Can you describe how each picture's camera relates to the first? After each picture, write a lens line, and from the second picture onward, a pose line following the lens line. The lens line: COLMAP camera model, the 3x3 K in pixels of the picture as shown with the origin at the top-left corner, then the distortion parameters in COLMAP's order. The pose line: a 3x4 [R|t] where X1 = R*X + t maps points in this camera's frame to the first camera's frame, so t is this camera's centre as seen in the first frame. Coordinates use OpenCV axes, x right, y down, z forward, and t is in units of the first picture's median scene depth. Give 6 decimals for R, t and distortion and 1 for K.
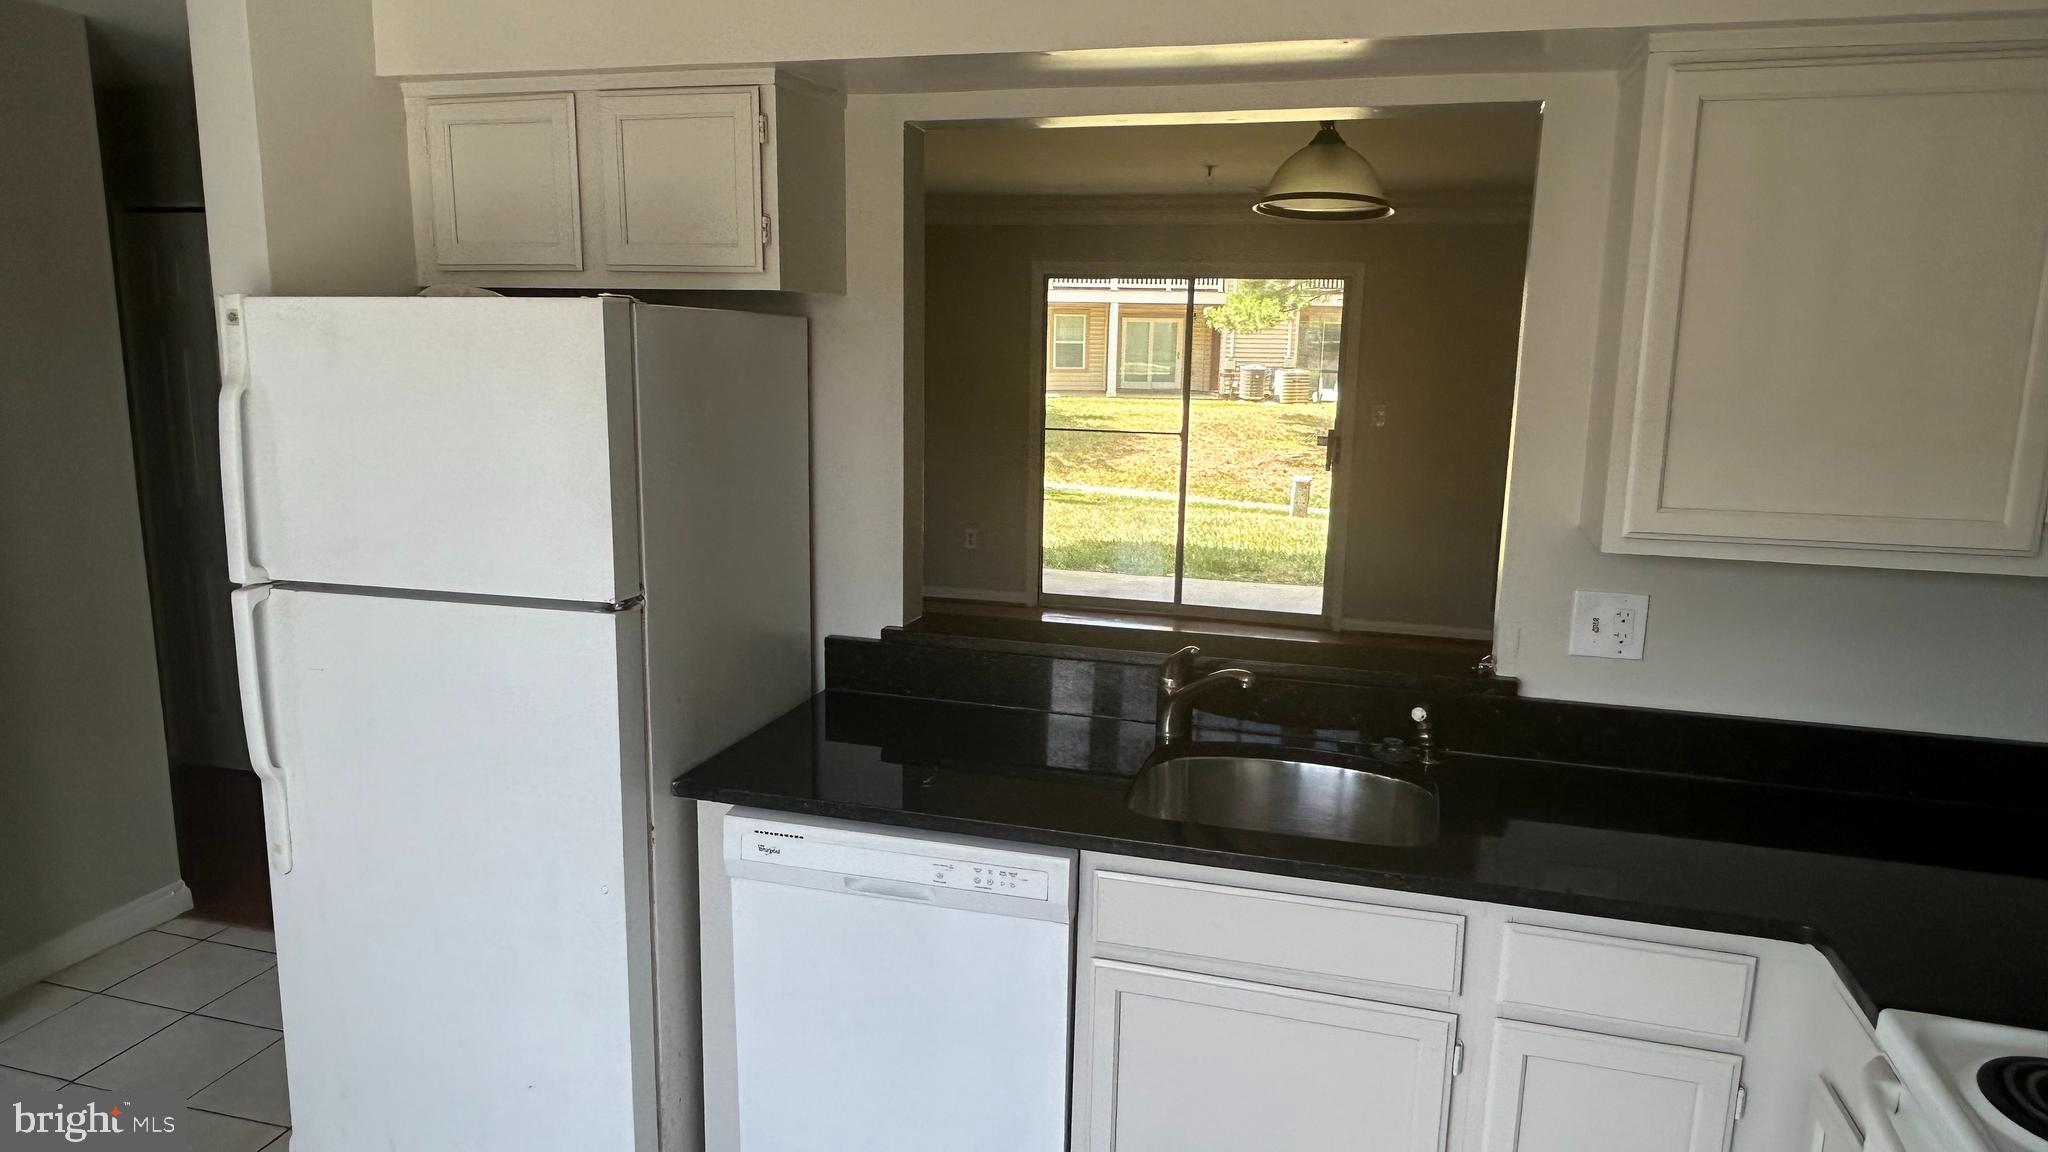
lens RADIAL K [[1302.8, 0, 1015.2], [0, 1302.8, 568.6], [0, 0, 1]] dist [-0.004691, -0.002569]
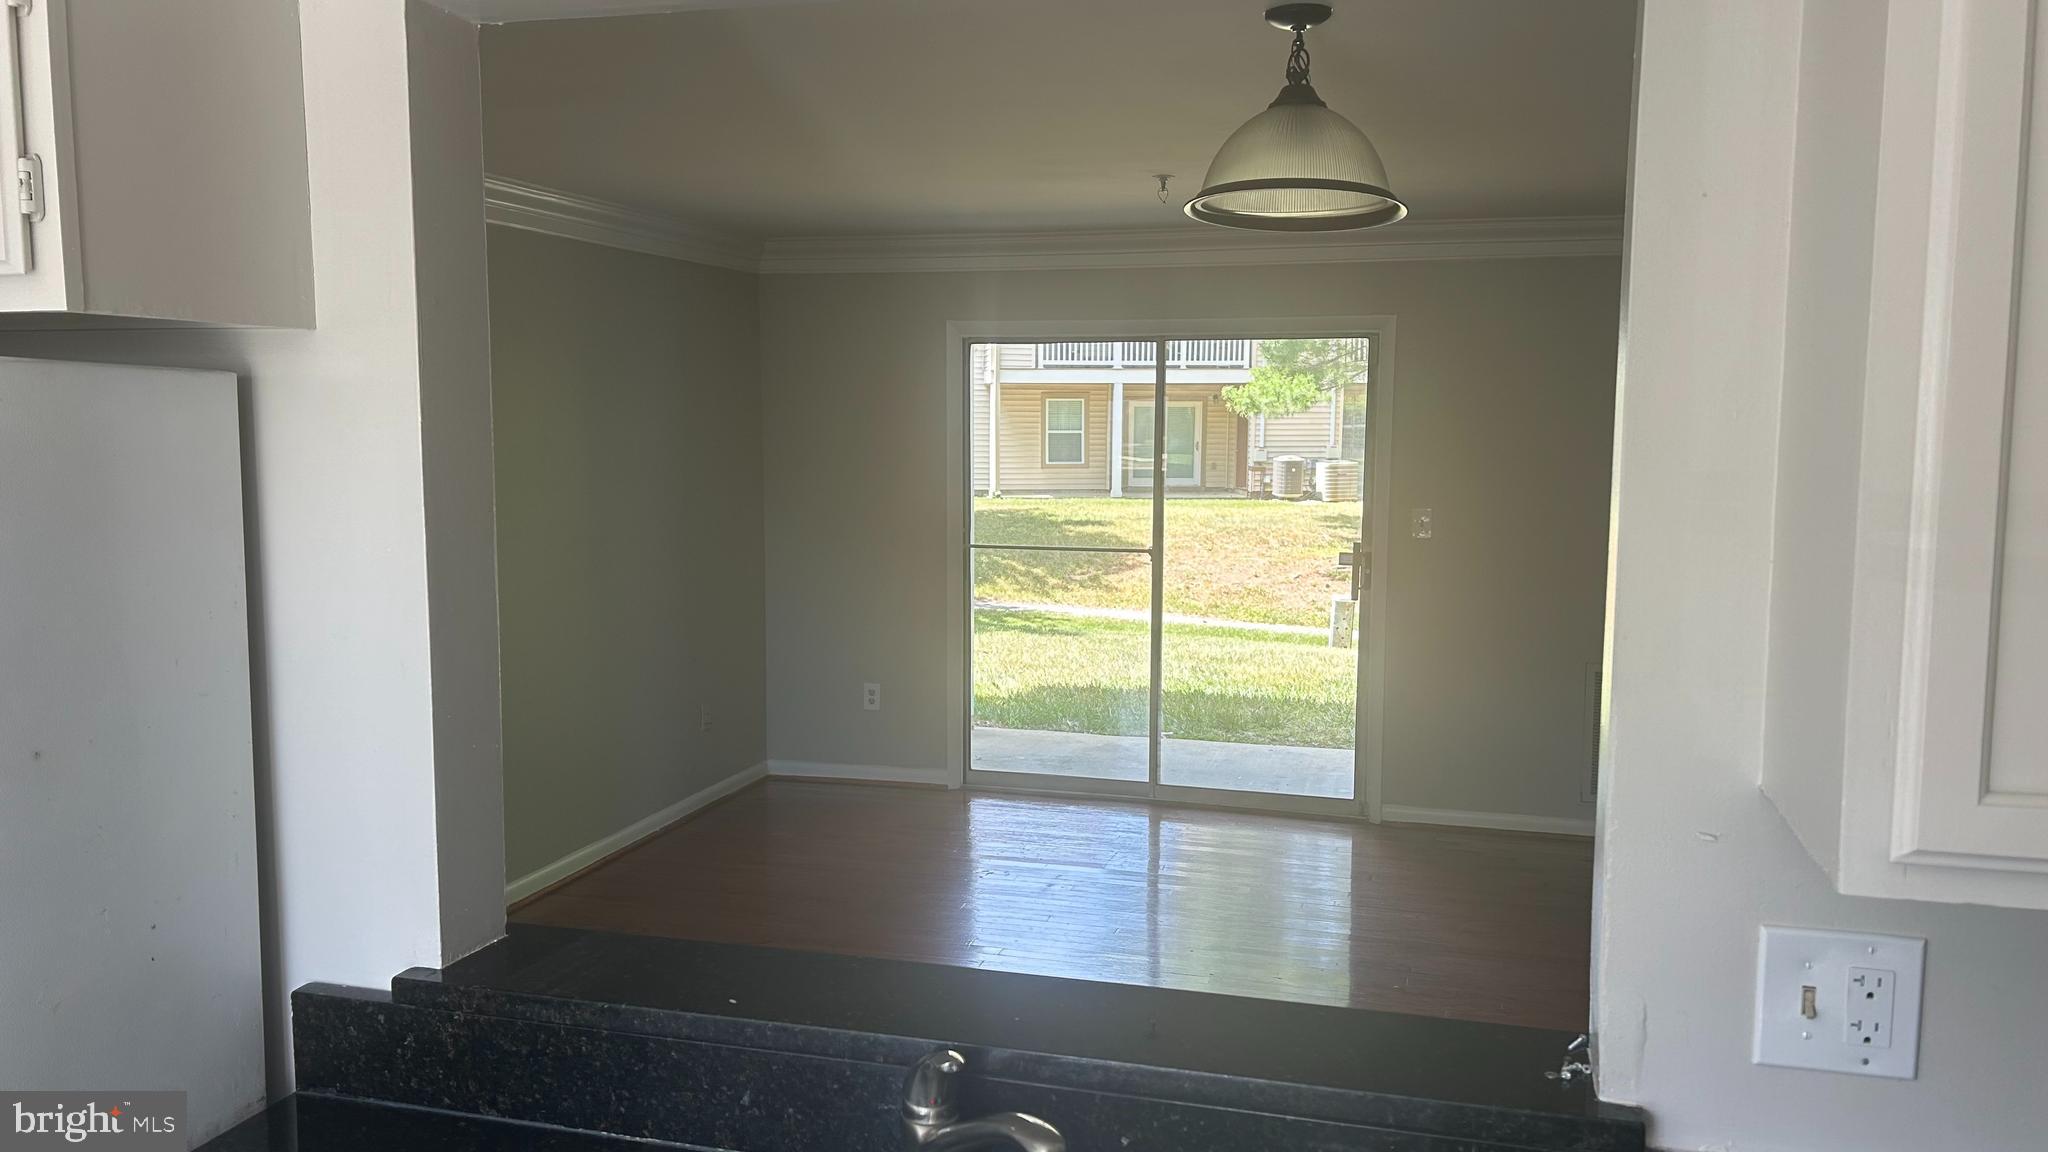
lens RADIAL K [[1543.6, 0, 1029.7], [0, 1543.6, 577.5], [0, 0, 1]] dist [0.025650, -0.034067]
pose [[0.999921, -0.011442, 0.005249, 0.040416], [0.011818, 0.996852, -0.078401, -0.016347], [-0.004336, 0.078457, 0.996908, 0.106080]]
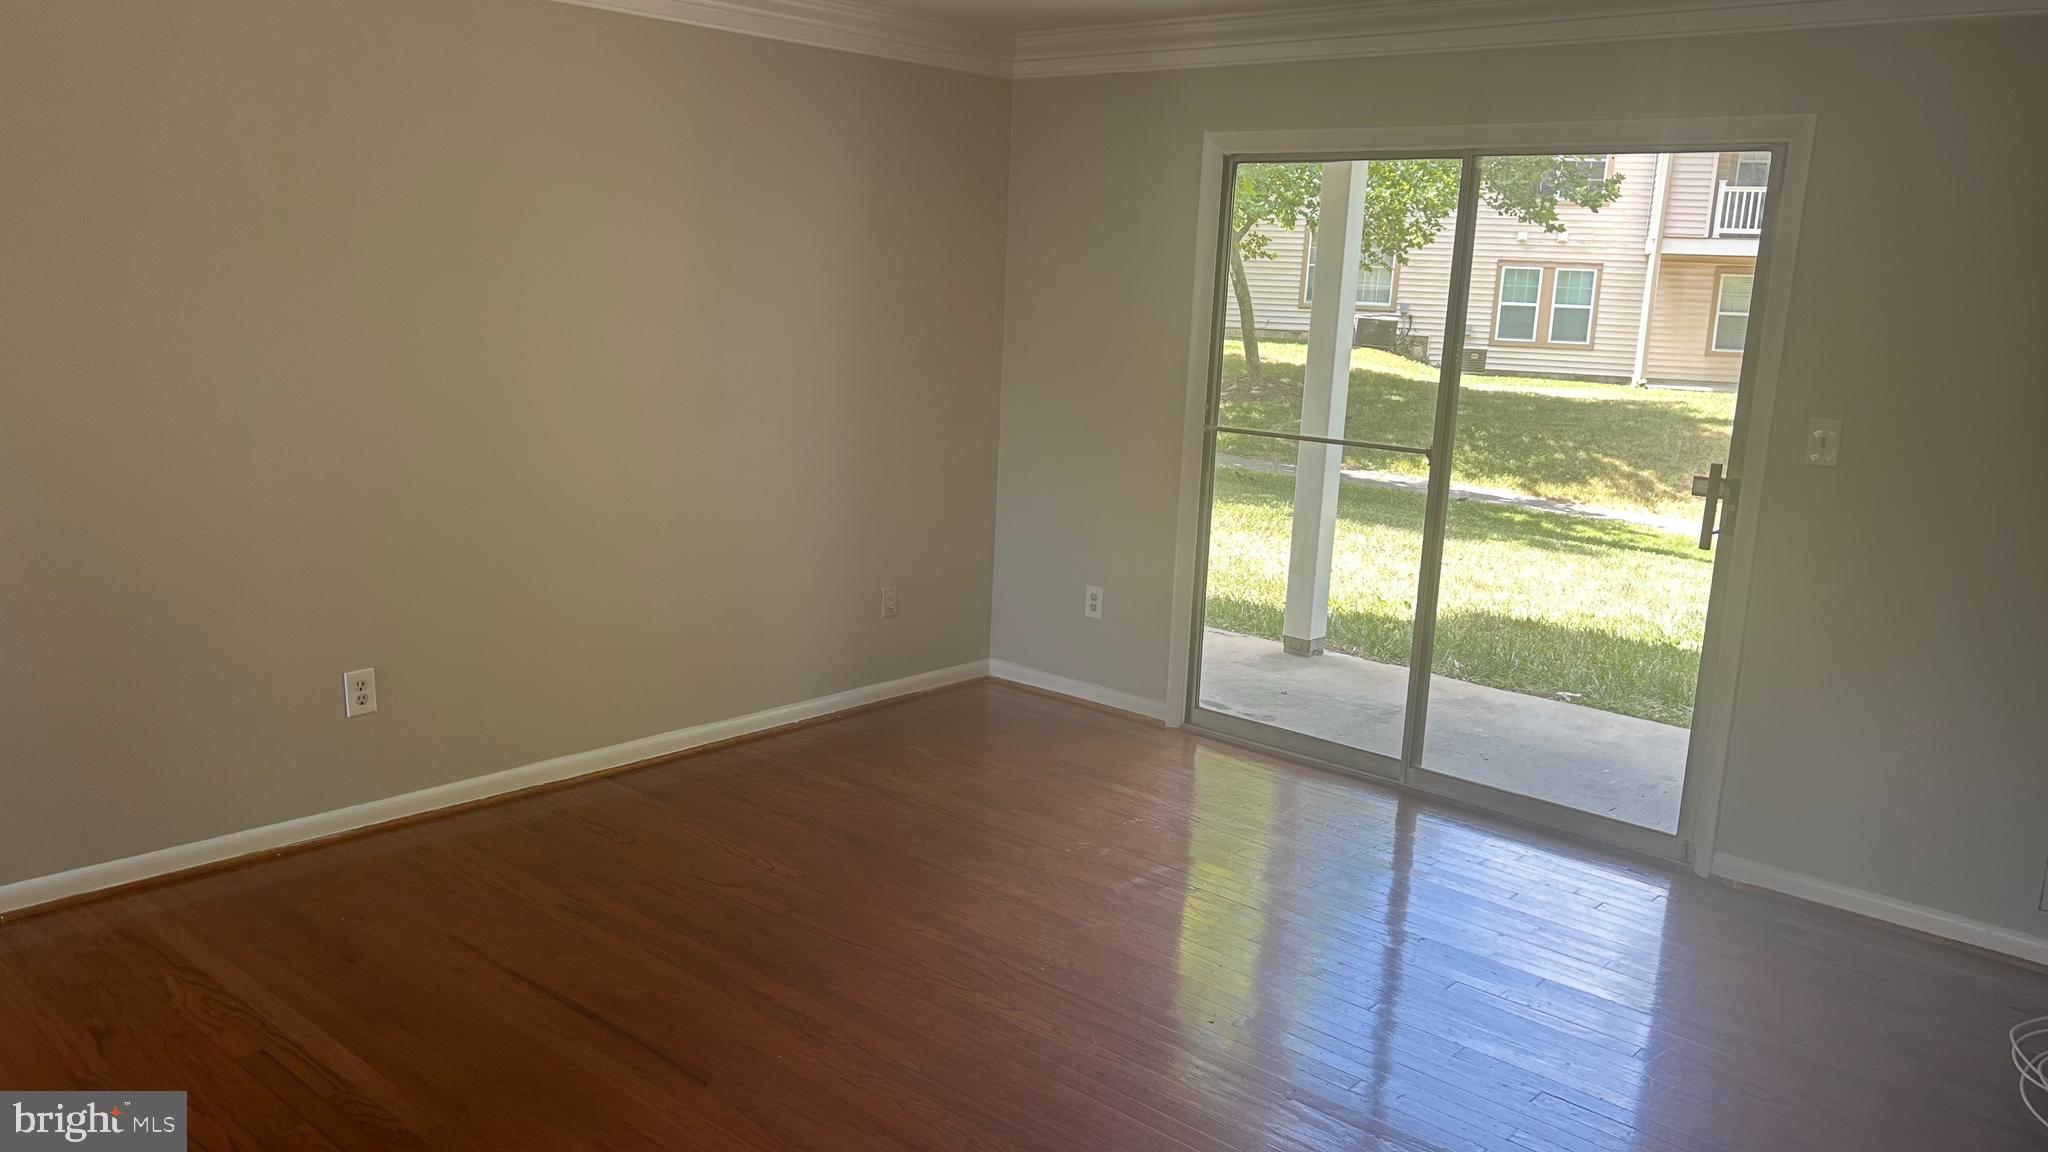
lens RADIAL K [[1543.6, 0, 1013.1], [0, 1543.6, 577.0], [0, 0, 1]] dist [0.025650, -0.034067]
pose [[0.899737, 0.103942, -0.423875, 0.185964], [-0.103961, 0.994312, 0.023150, -0.037344], [0.423870, 0.023237, 0.905425, 0.270100]]
